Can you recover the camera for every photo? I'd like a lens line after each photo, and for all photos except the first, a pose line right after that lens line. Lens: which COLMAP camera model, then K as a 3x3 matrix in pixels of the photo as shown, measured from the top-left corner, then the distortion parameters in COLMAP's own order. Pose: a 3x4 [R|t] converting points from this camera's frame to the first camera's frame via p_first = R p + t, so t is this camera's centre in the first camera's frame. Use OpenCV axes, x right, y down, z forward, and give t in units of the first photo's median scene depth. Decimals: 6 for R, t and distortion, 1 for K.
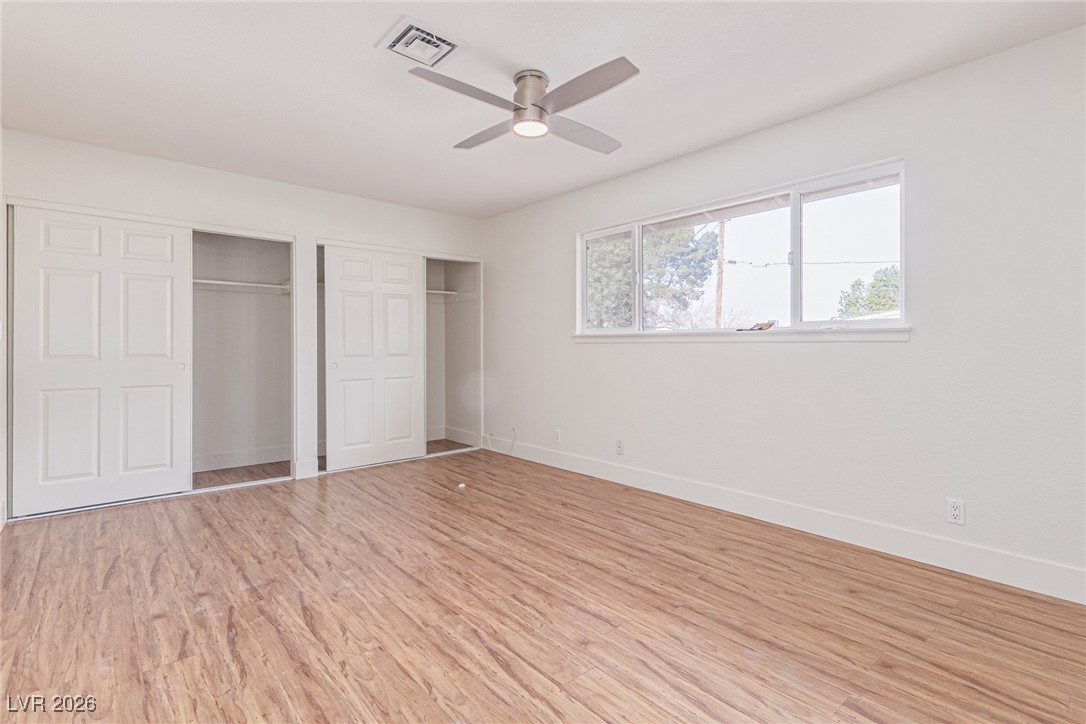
lens RADIAL K [[515.6, 0, 553.5], [0, 515.6, 356.9], [0, 0, 1]] dist [0.010330, -0.002837]
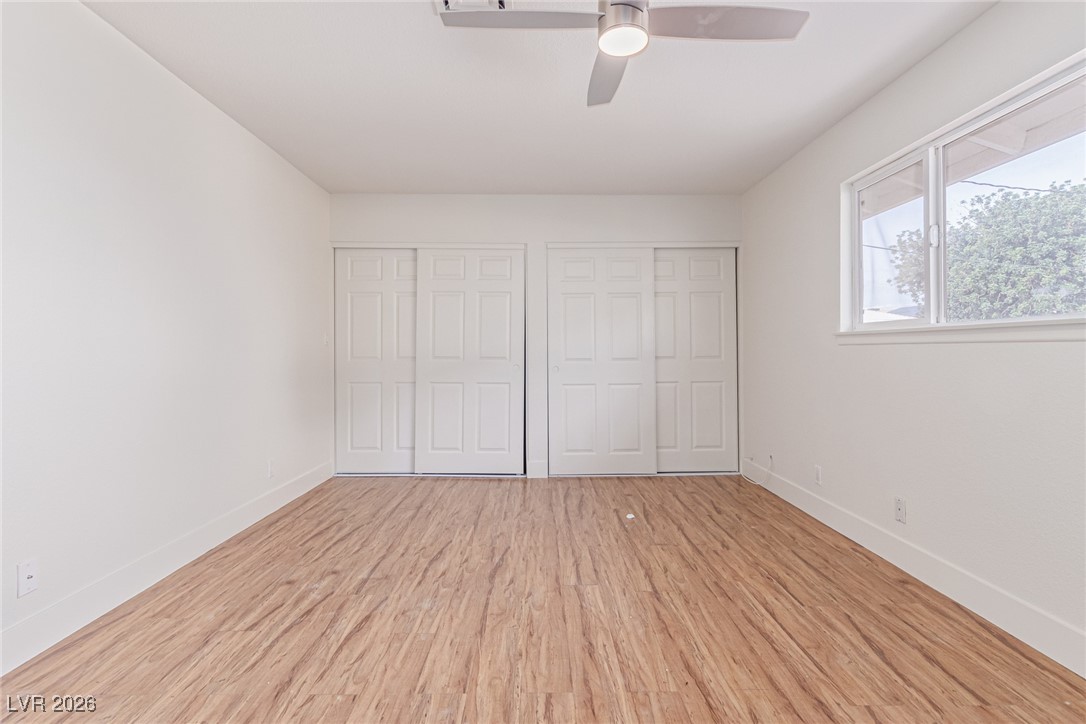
lens RADIAL K [[515.6, 0, 549.3], [0, 515.6, 353.0], [0, 0, 1]] dist [0.010330, -0.002837]
pose [[0.761175, 0.001860, -0.648544, 0.340413], [-0.012672, 0.999848, -0.012005, -0.002047], [0.648423, 0.017357, 0.761082, 0.396423]]
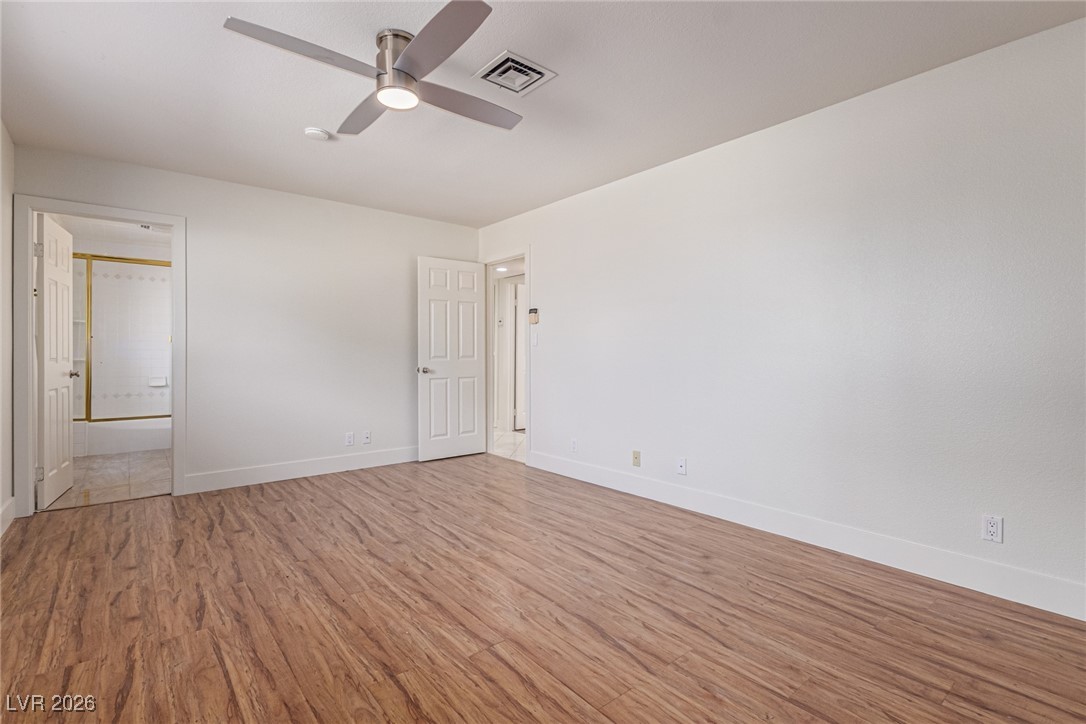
lens RADIAL K [[515.6, 0, 538.0], [0, 515.6, 351.1], [0, 0, 1]] dist [0.010330, -0.002837]
pose [[-0.998325, 0.000363, 0.057846, -0.334205], [0.001161, 0.999905, 0.013769, -0.029815], [-0.057836, 0.013813, -0.998231, 1.872537]]
